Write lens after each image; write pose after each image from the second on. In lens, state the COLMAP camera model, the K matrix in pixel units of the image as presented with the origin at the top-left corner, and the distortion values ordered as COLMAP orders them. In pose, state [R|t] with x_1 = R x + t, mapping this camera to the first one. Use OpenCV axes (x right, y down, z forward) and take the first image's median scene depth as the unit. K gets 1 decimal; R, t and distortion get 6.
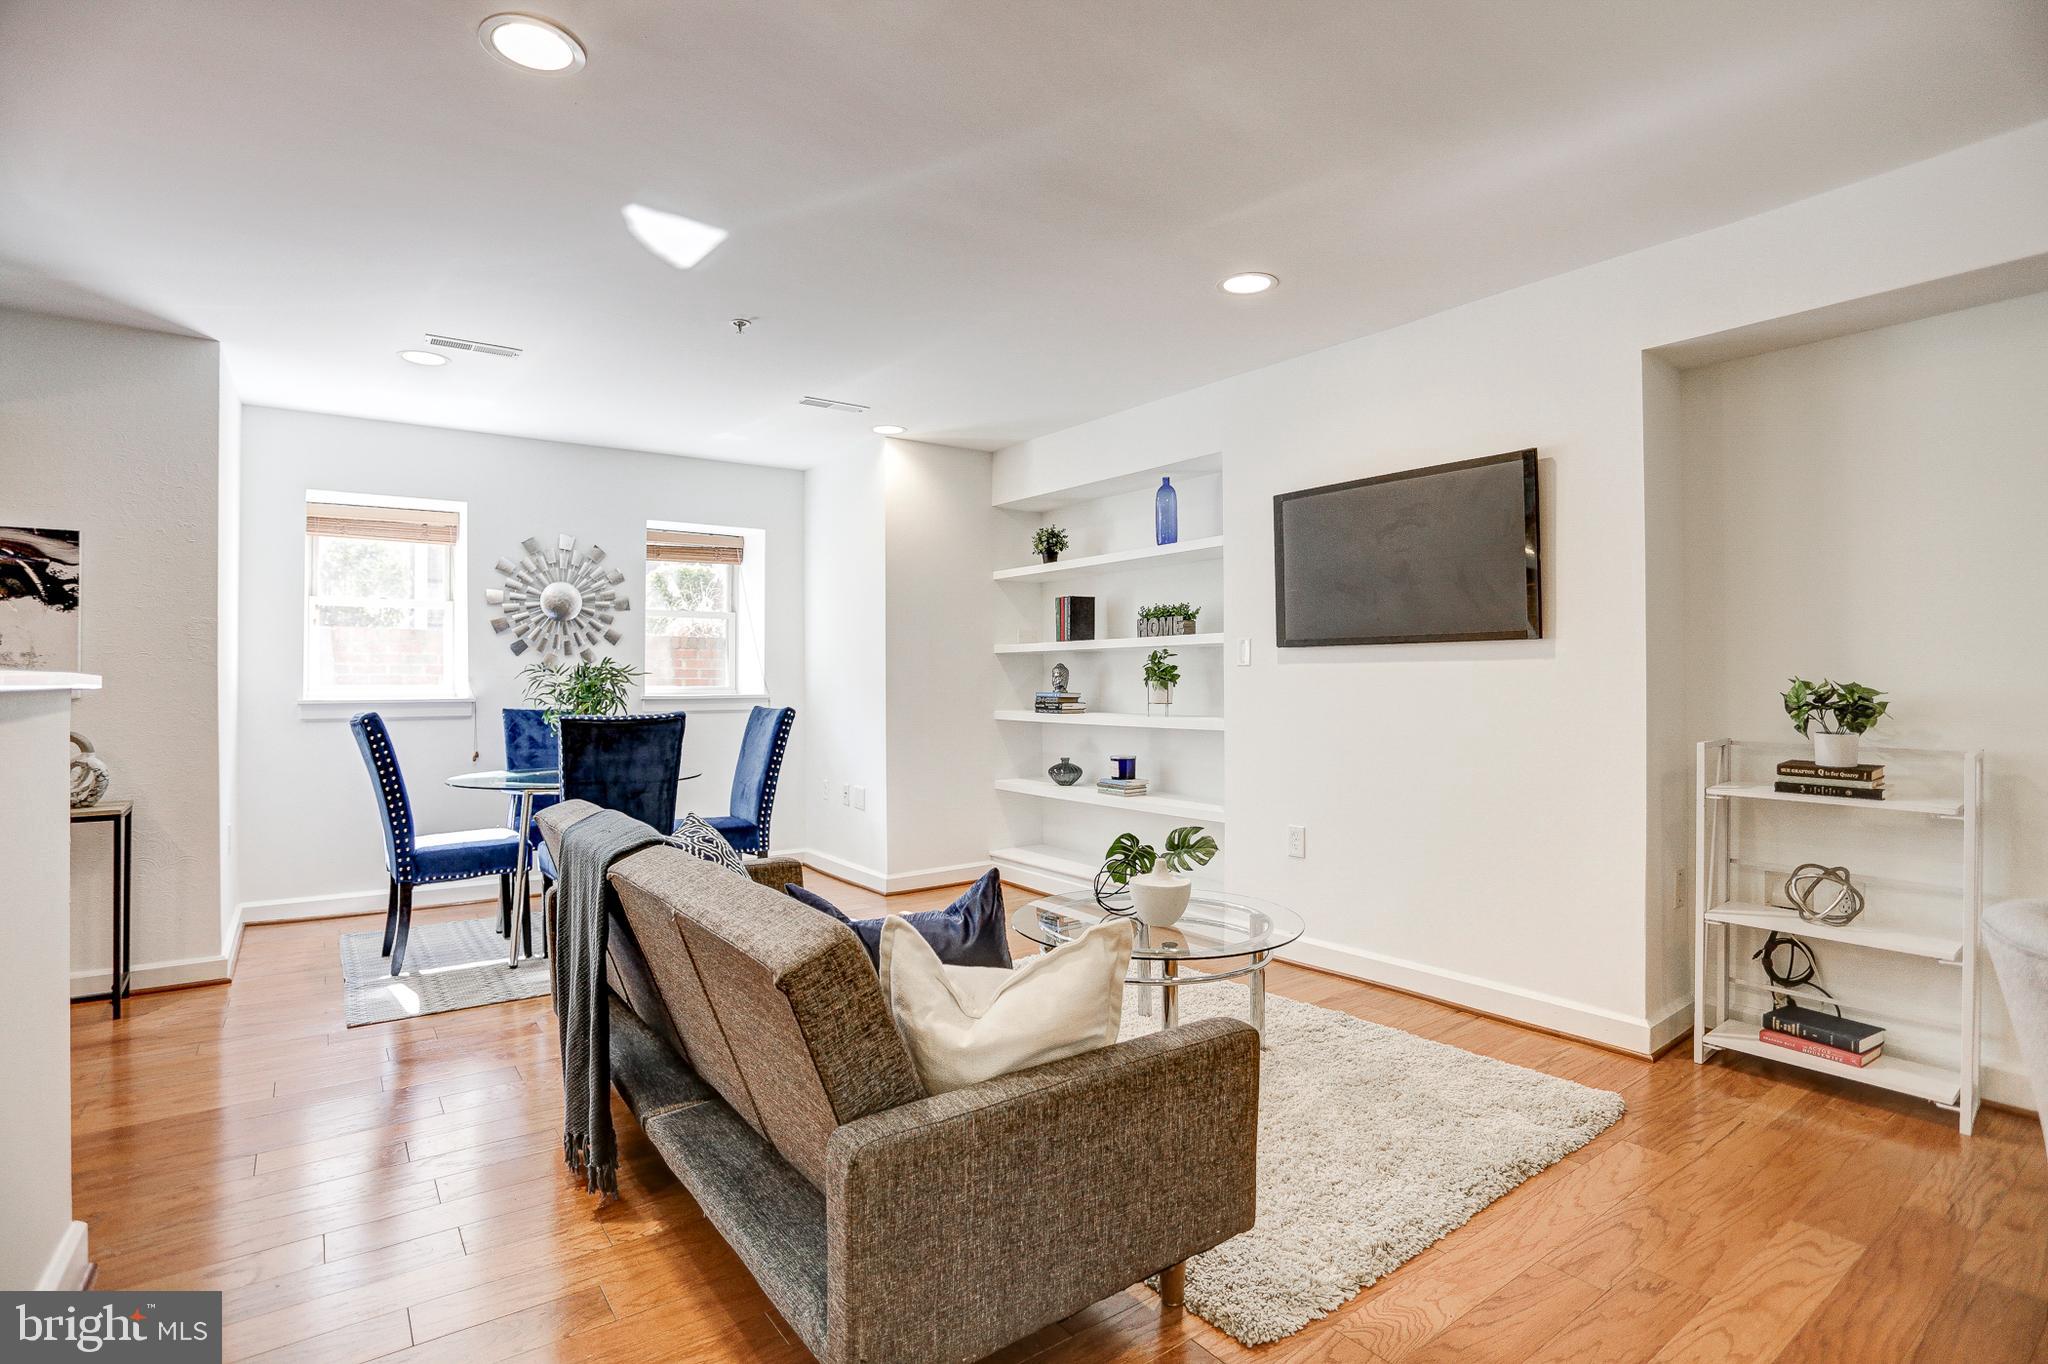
lens RADIAL K [[1002.5, 0, 1014.9], [0, 1002.5, 669.3], [0, 0, 1]] dist [-0.068799, 0.028553]
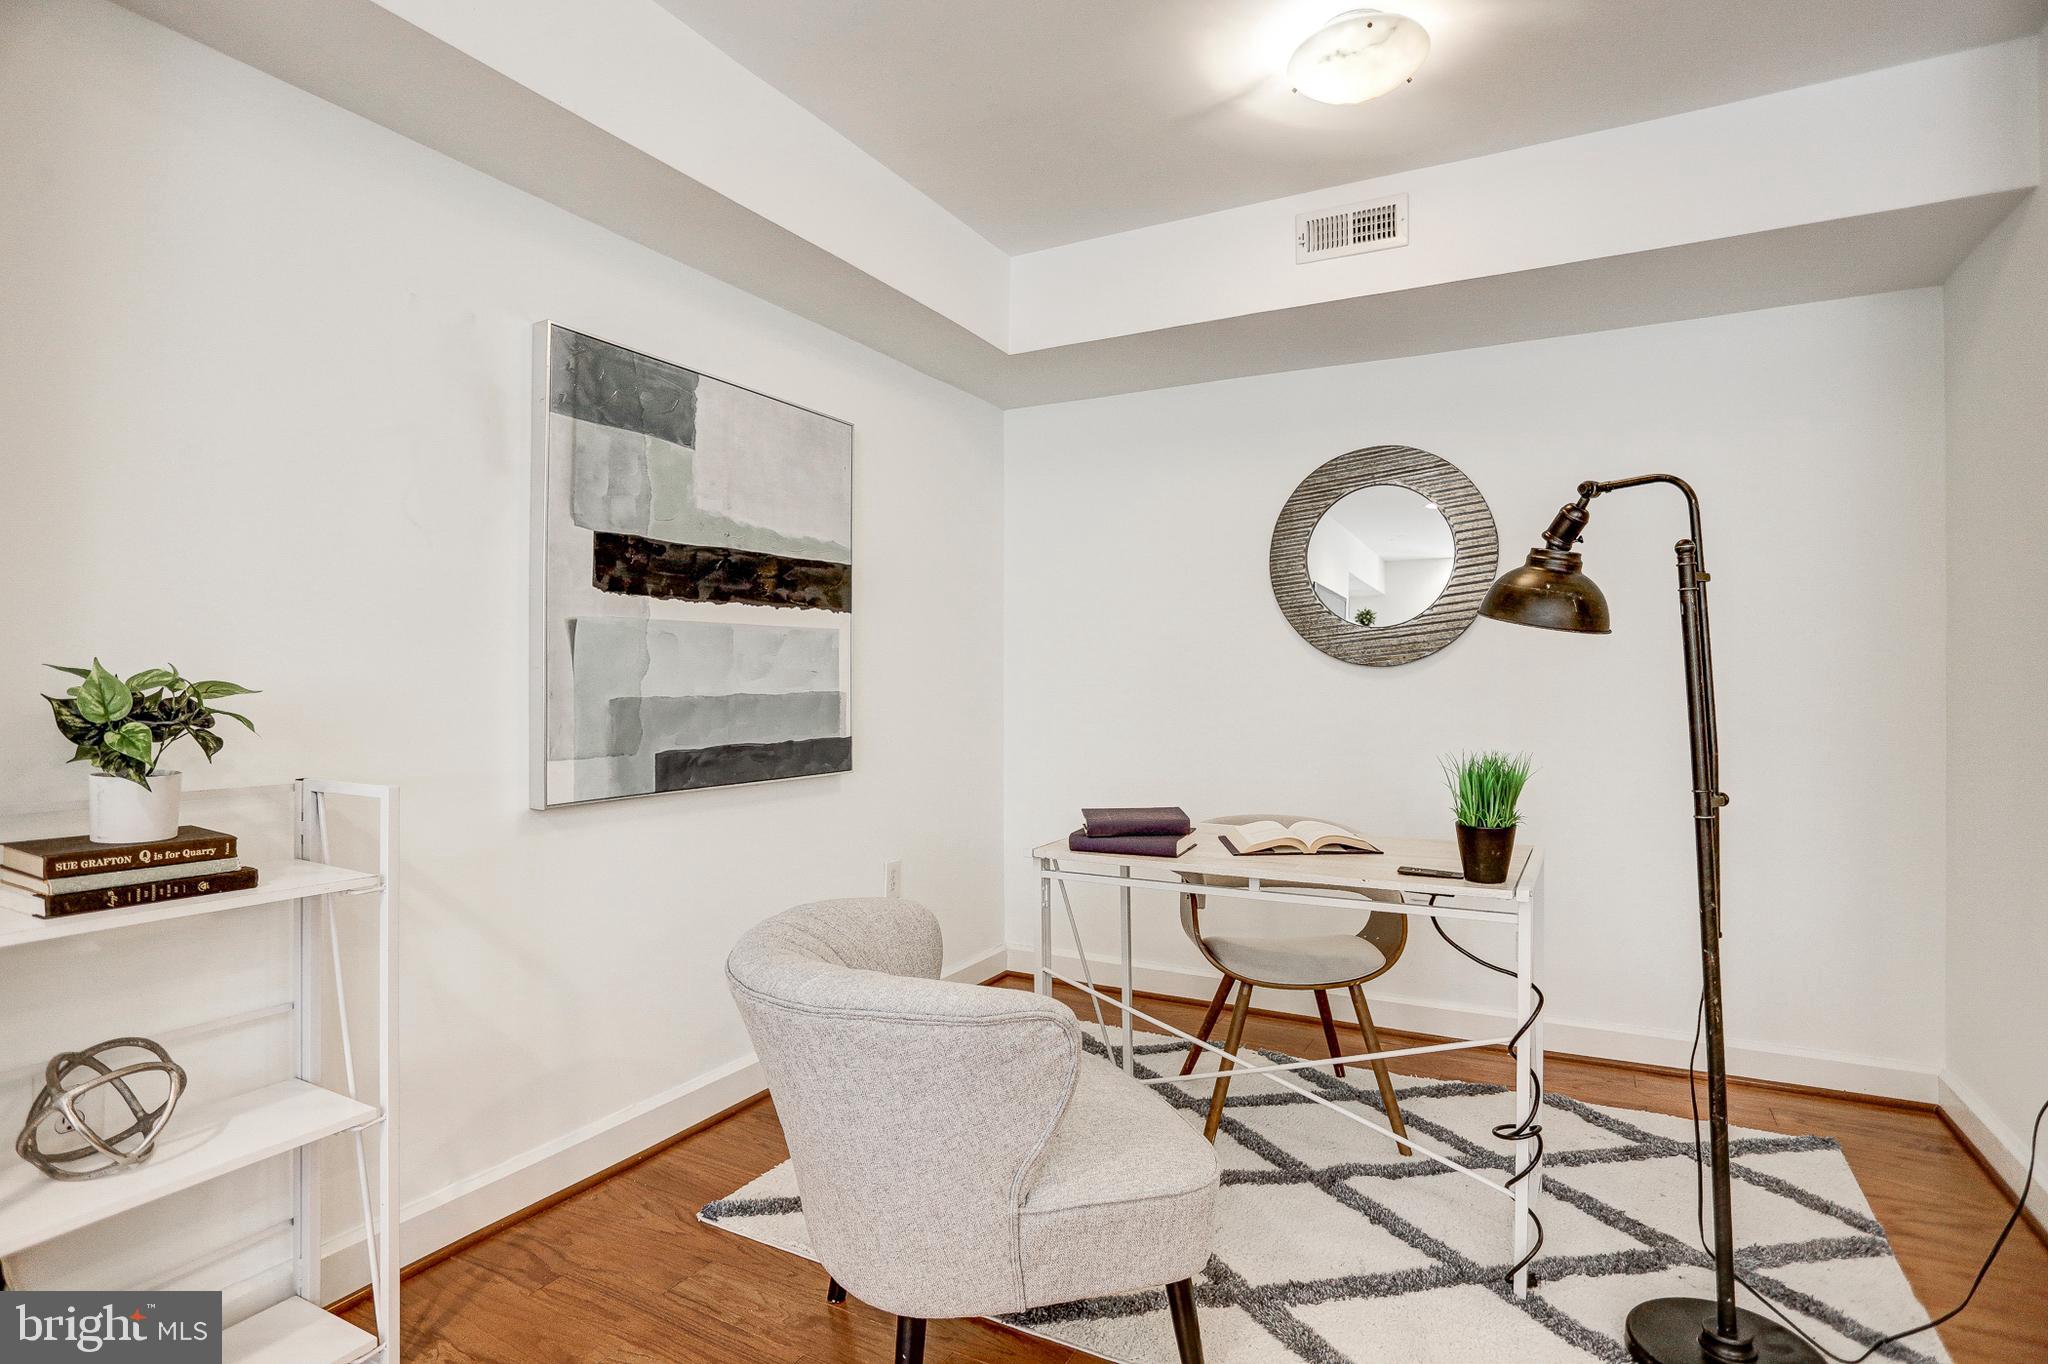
lens RADIAL K [[1000.2, 0, 1027.1], [0, 1000.2, 676.7], [0, 0, 1]] dist [-0.067630, 0.027014]
pose [[-0.437222, 0.003687, 0.899346, 0.117456], [-0.008076, 0.999935, -0.008025, 0.009487], [-0.899317, -0.010772, -0.437164, 0.468973]]
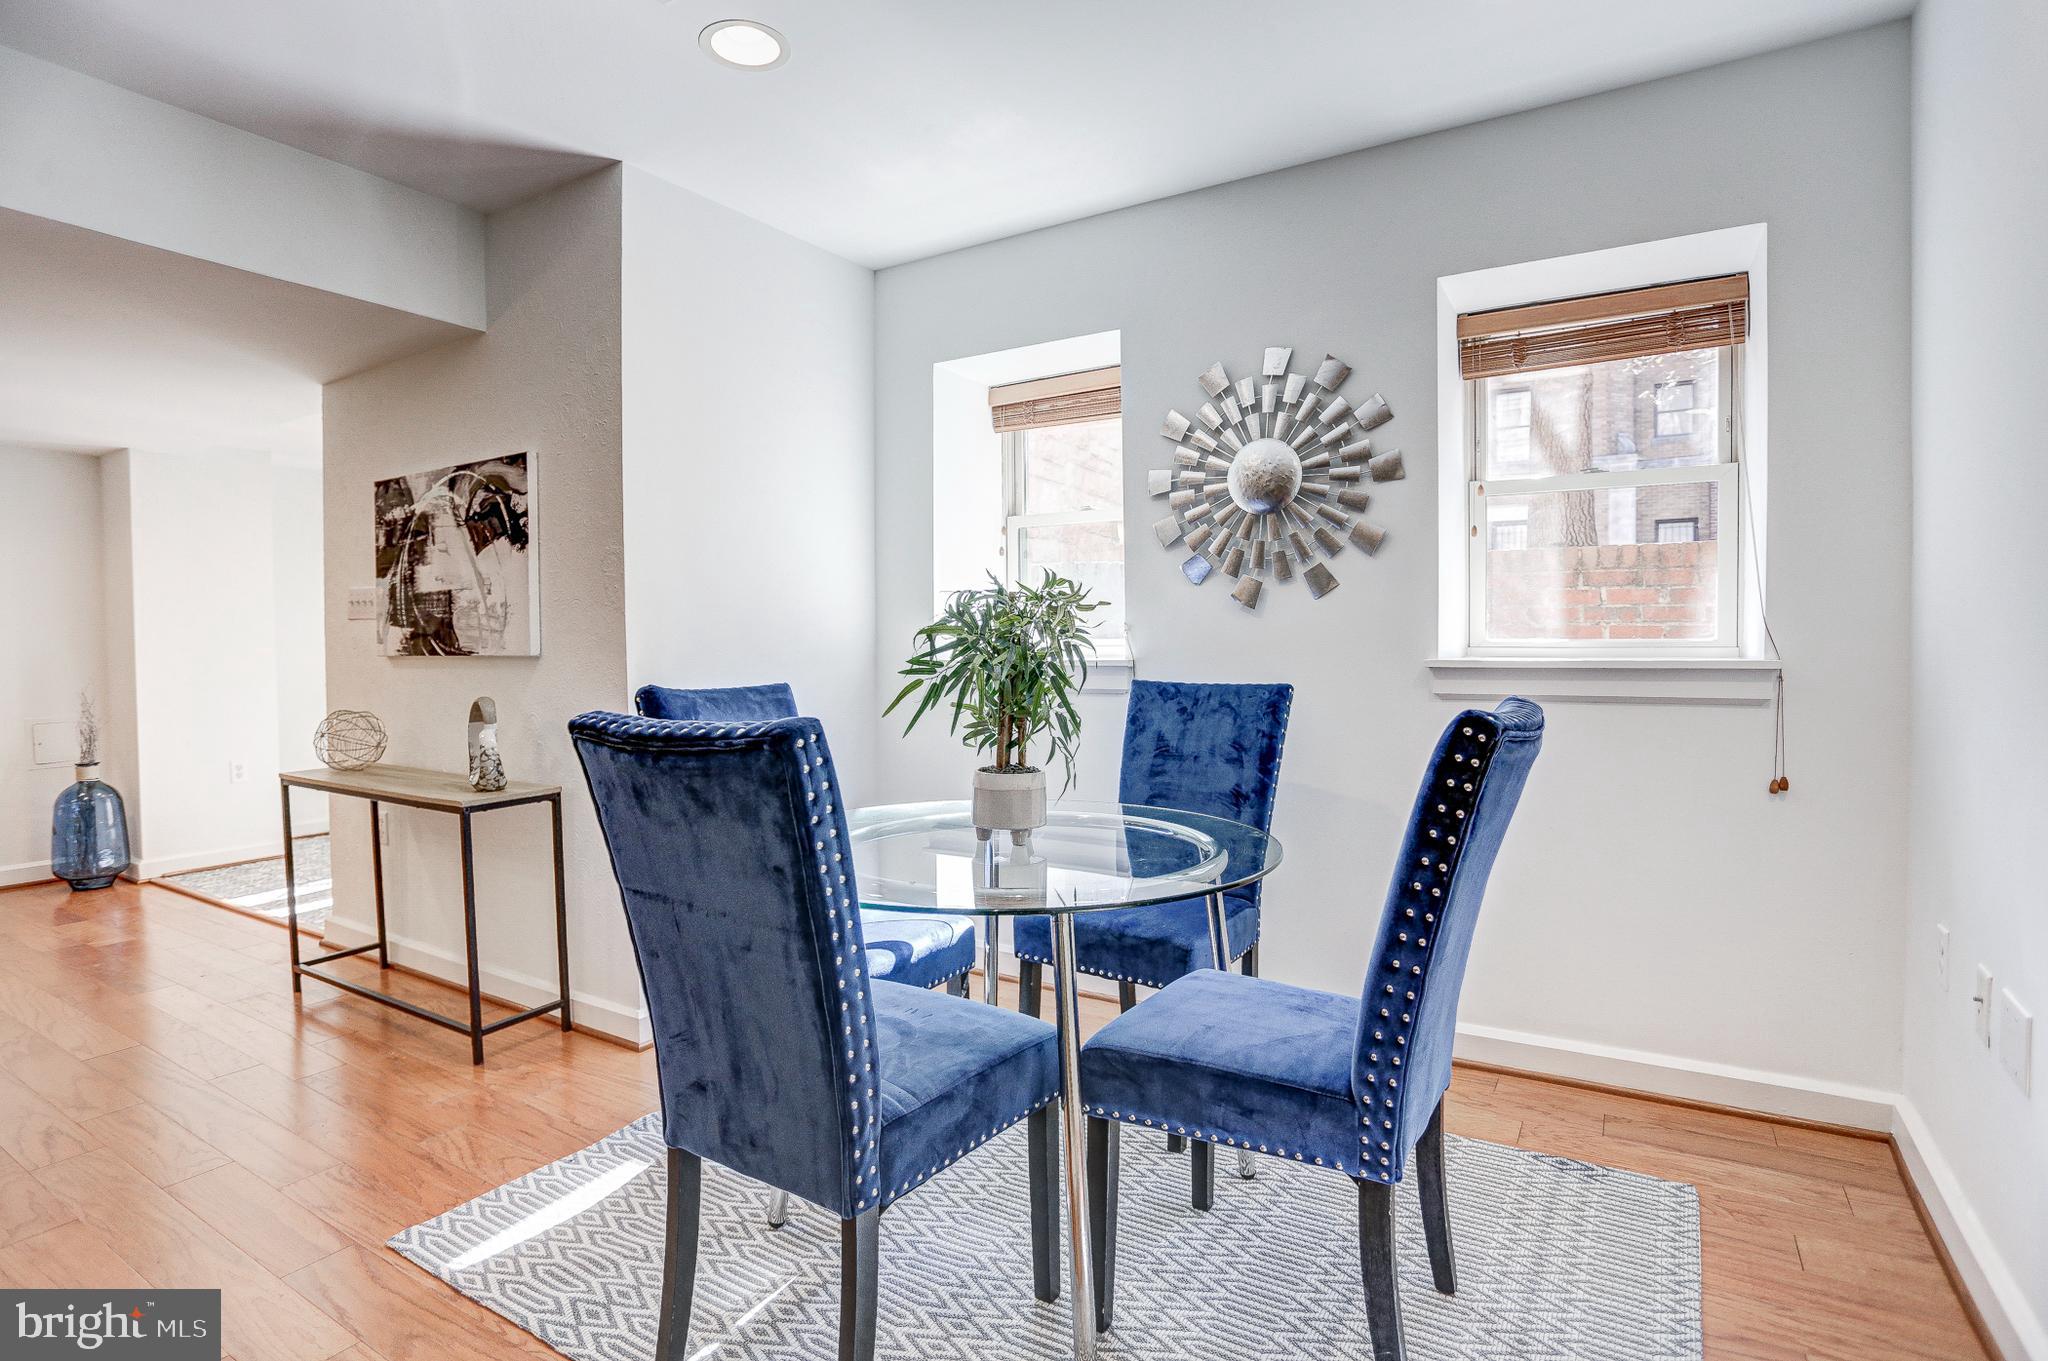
lens RADIAL K [[1004.0, 0, 1046.1], [0, 1004.0, 671.9], [0, 0, 1]] dist [-0.069007, 0.025917]
pose [[0.396762, 0.025313, -0.917572, -0.021572], [0.018207, 0.999206, 0.035438, 0.015661], [0.917741, -0.030767, 0.395986, 0.791986]]
